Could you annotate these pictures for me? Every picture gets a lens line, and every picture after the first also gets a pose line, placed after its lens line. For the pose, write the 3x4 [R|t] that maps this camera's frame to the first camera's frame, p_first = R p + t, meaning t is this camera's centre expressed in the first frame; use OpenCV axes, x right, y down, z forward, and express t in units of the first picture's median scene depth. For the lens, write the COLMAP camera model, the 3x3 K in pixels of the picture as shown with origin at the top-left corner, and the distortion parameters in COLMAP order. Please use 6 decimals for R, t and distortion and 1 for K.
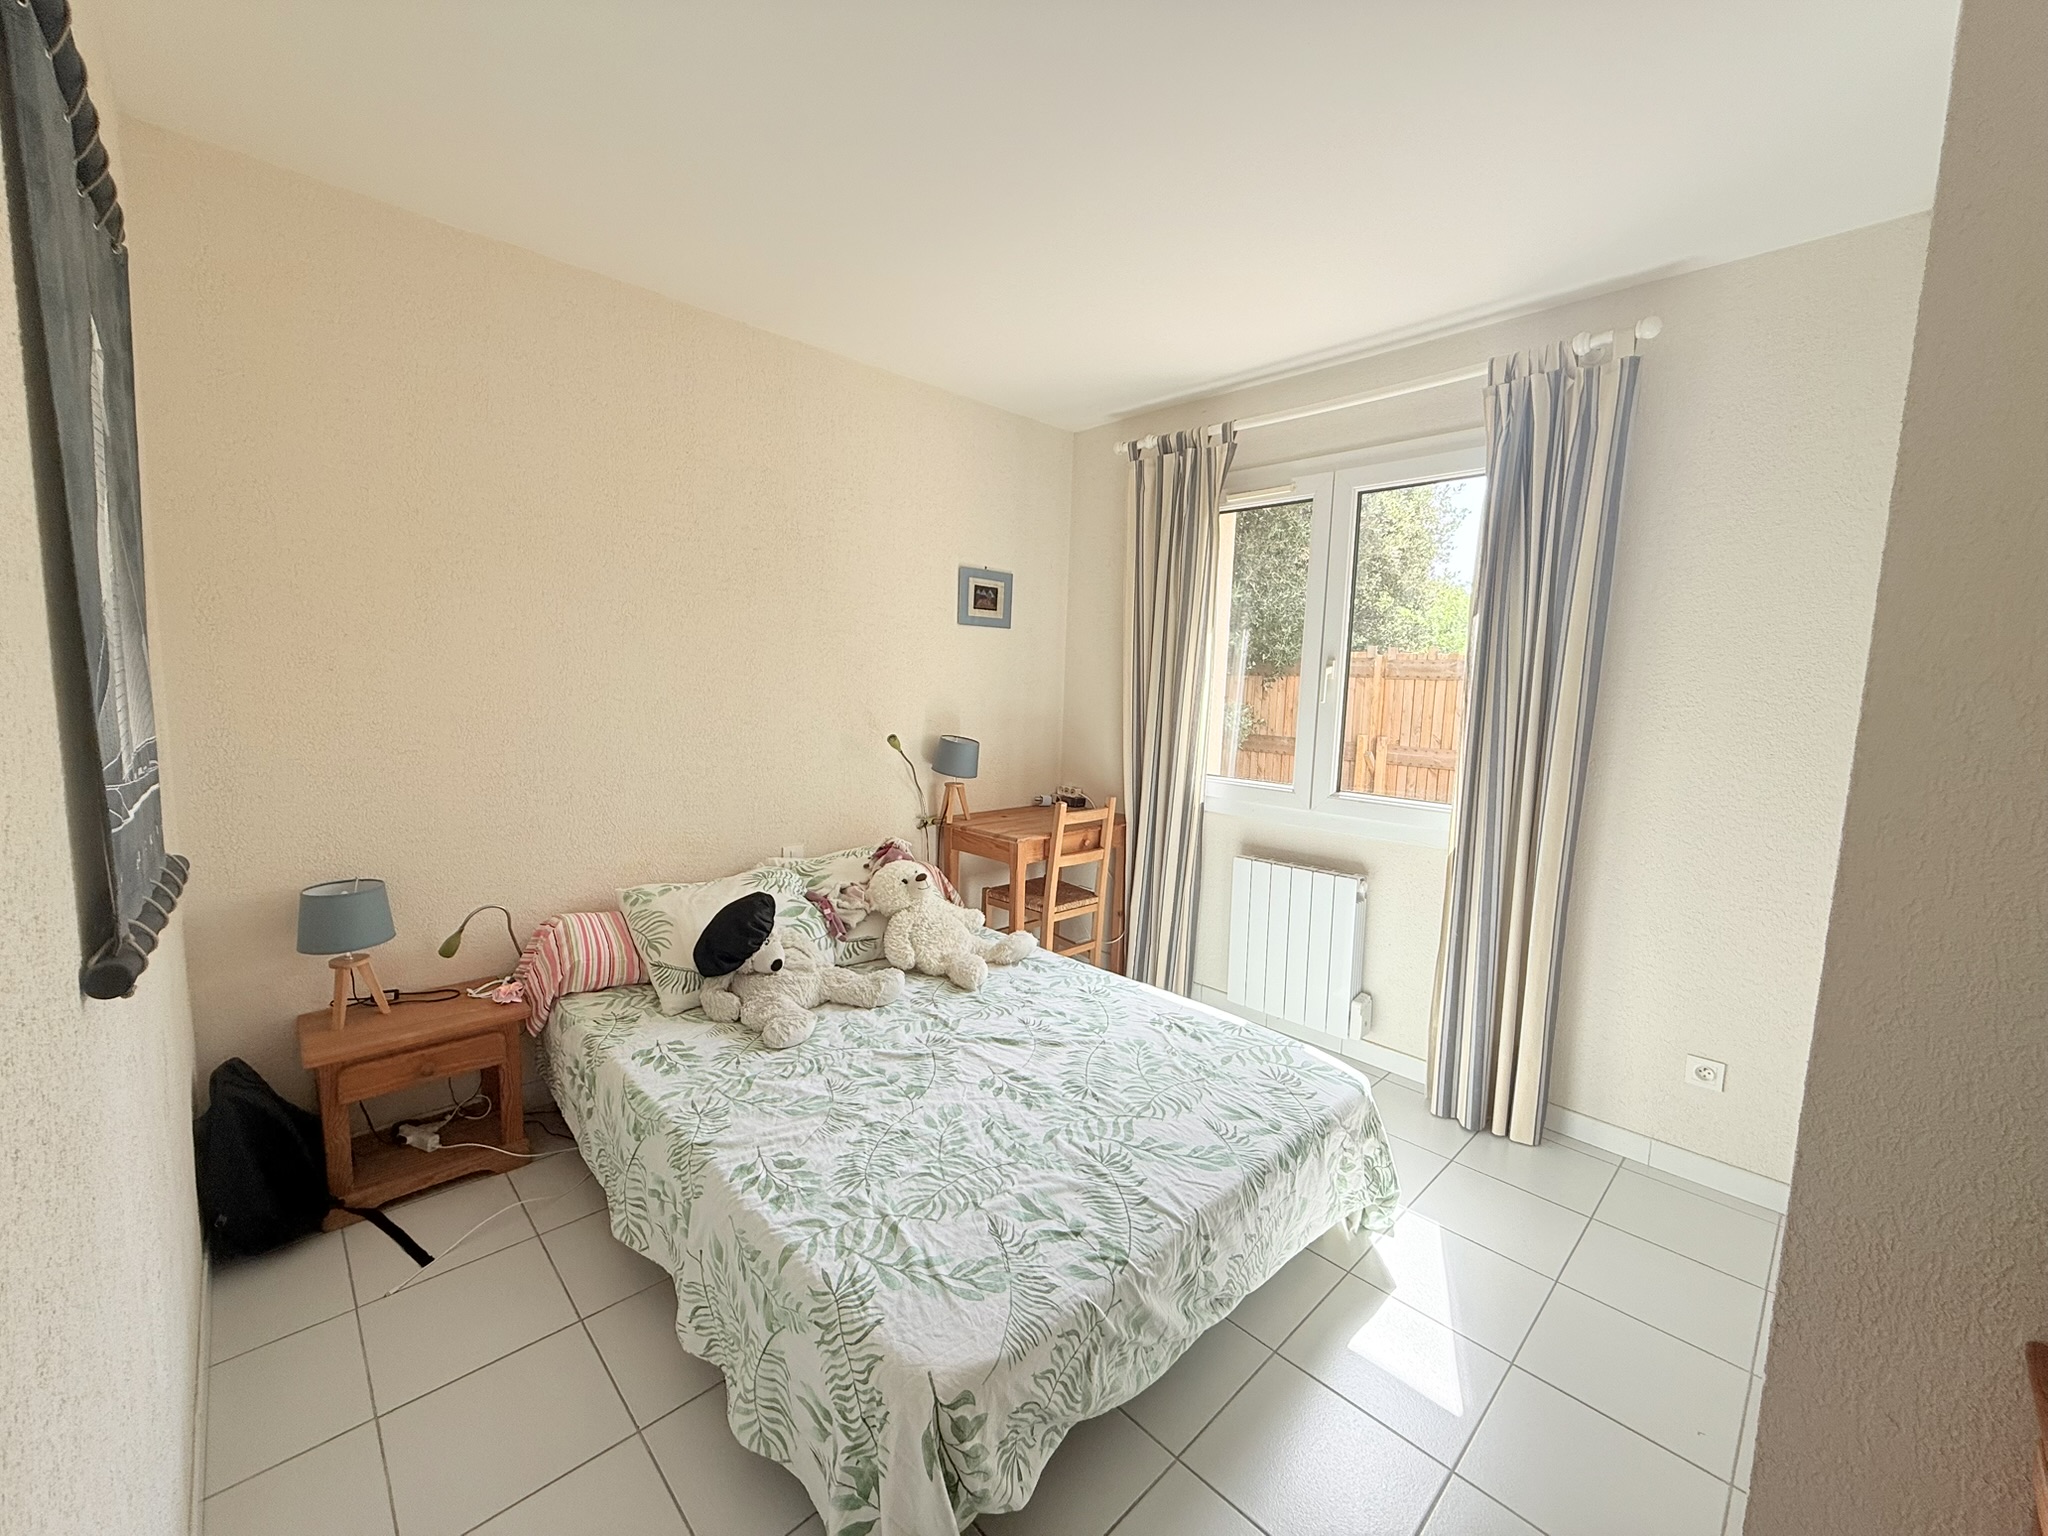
lens RADIAL K [[811.0, 0, 1014.6], [0, 811.0, 767.5], [0, 0, 1]] dist [-0.004474, 0.001094]
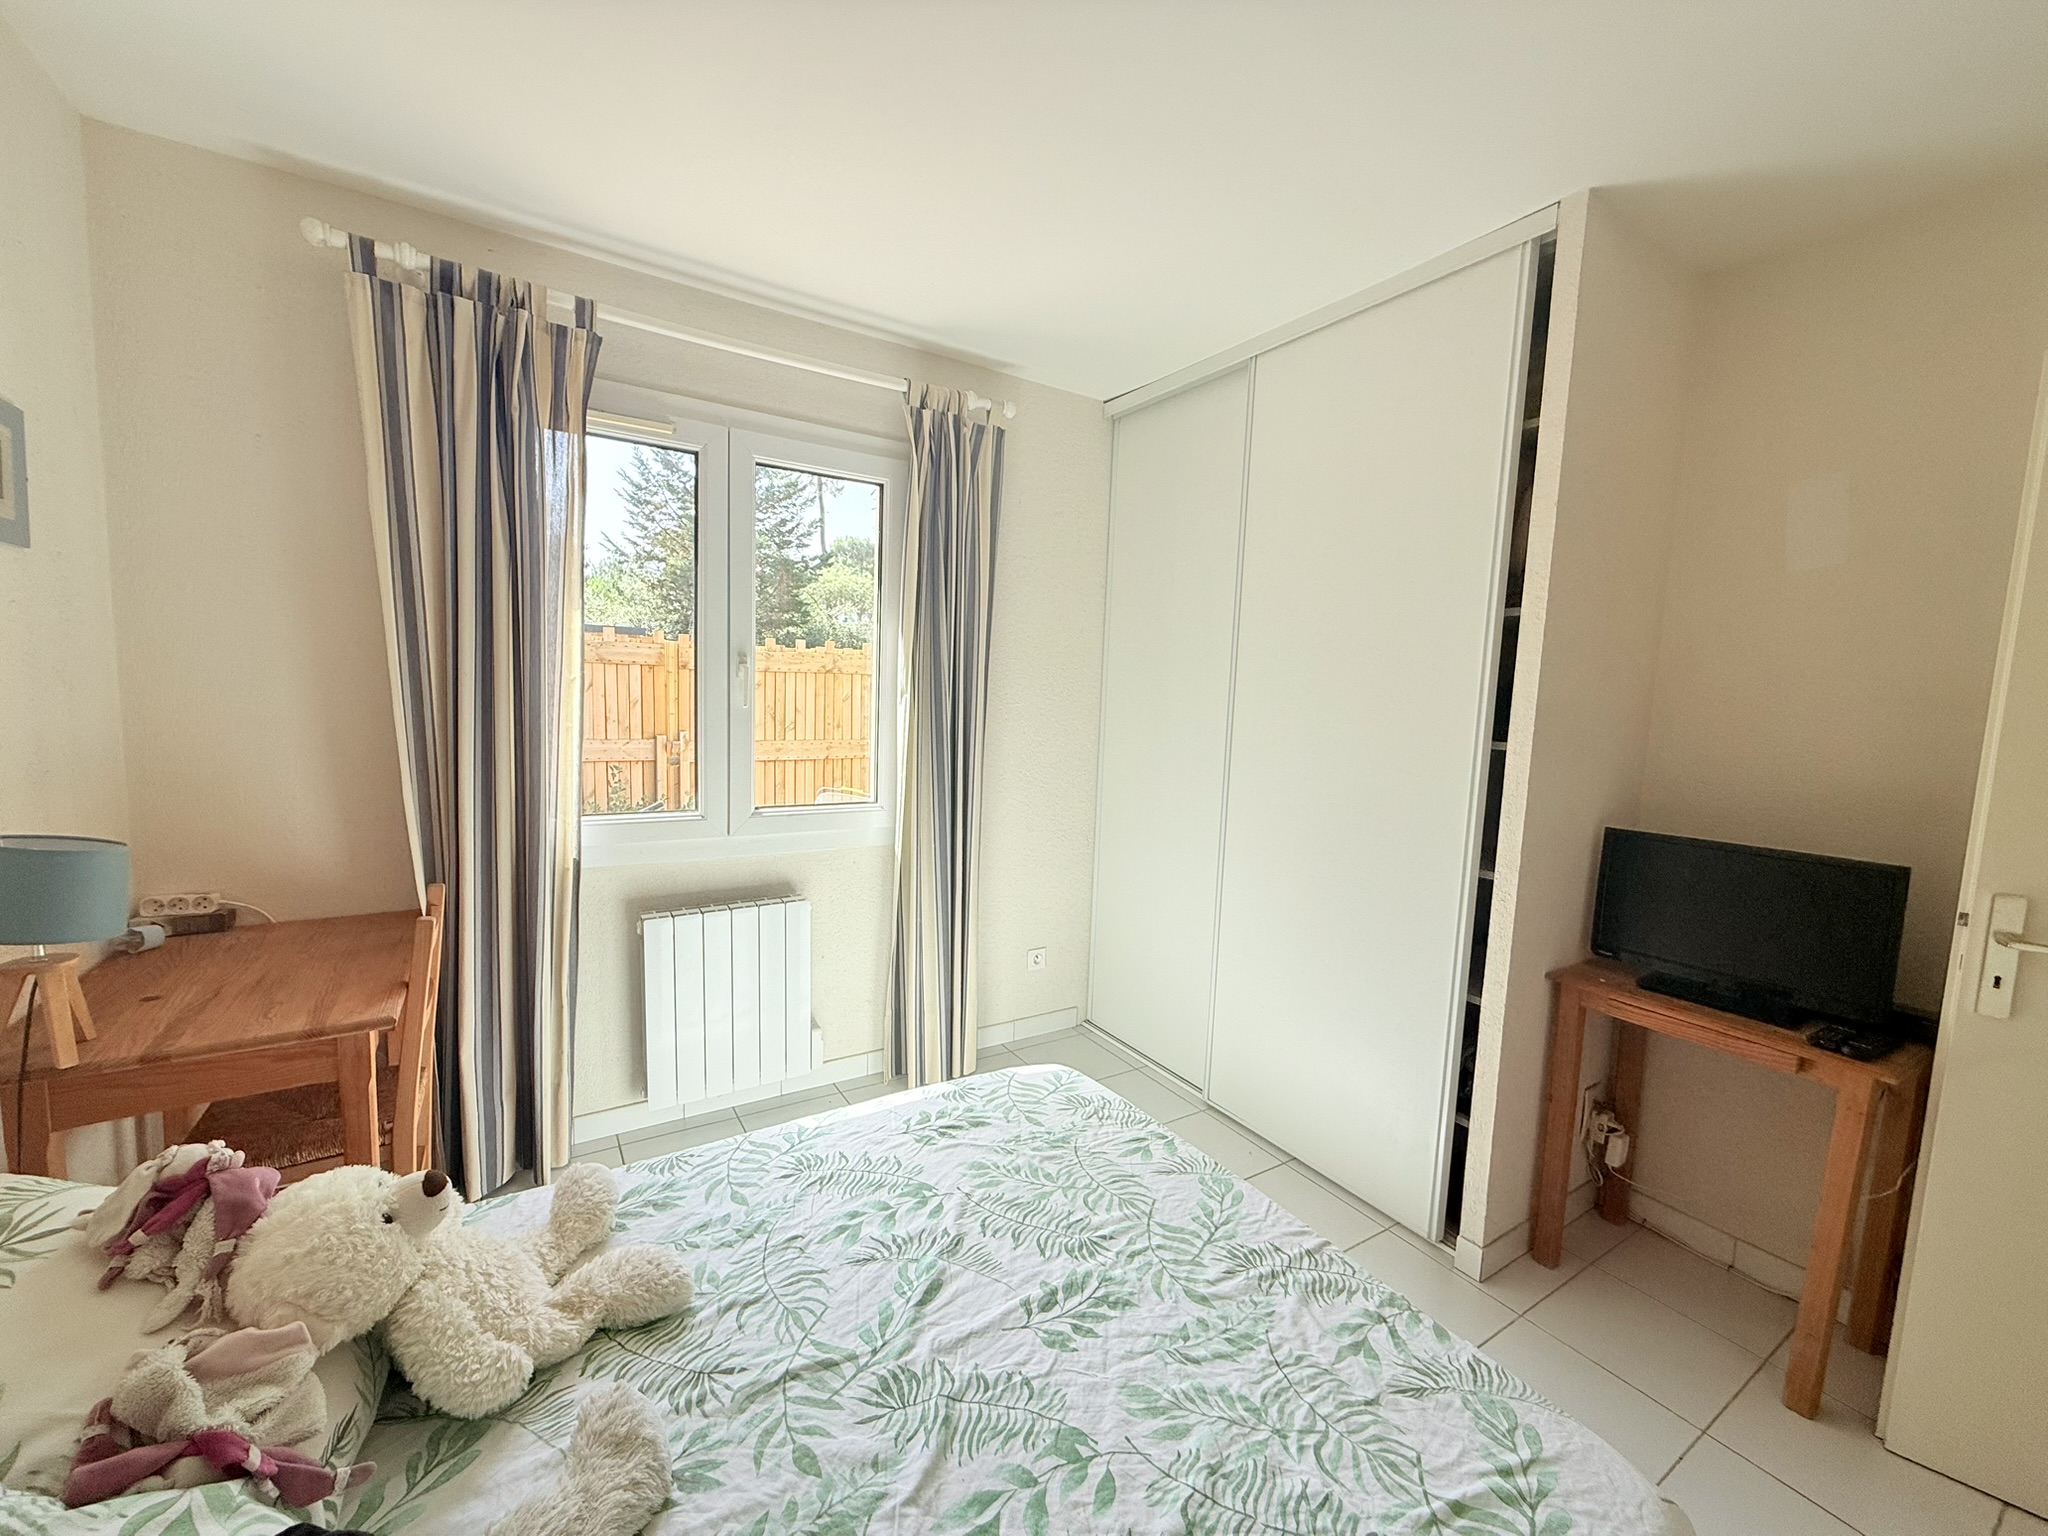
lens RADIAL K [[811.0, 0, 1020.3], [0, 811.0, 771.2], [0, 0, 1]] dist [-0.004474, 0.001094]
pose [[0.197652, -0.119415, 0.972972, -0.528388], [0.077525, 0.991348, 0.105921, -0.111518], [-0.977202, 0.054494, 0.205200, 0.754006]]
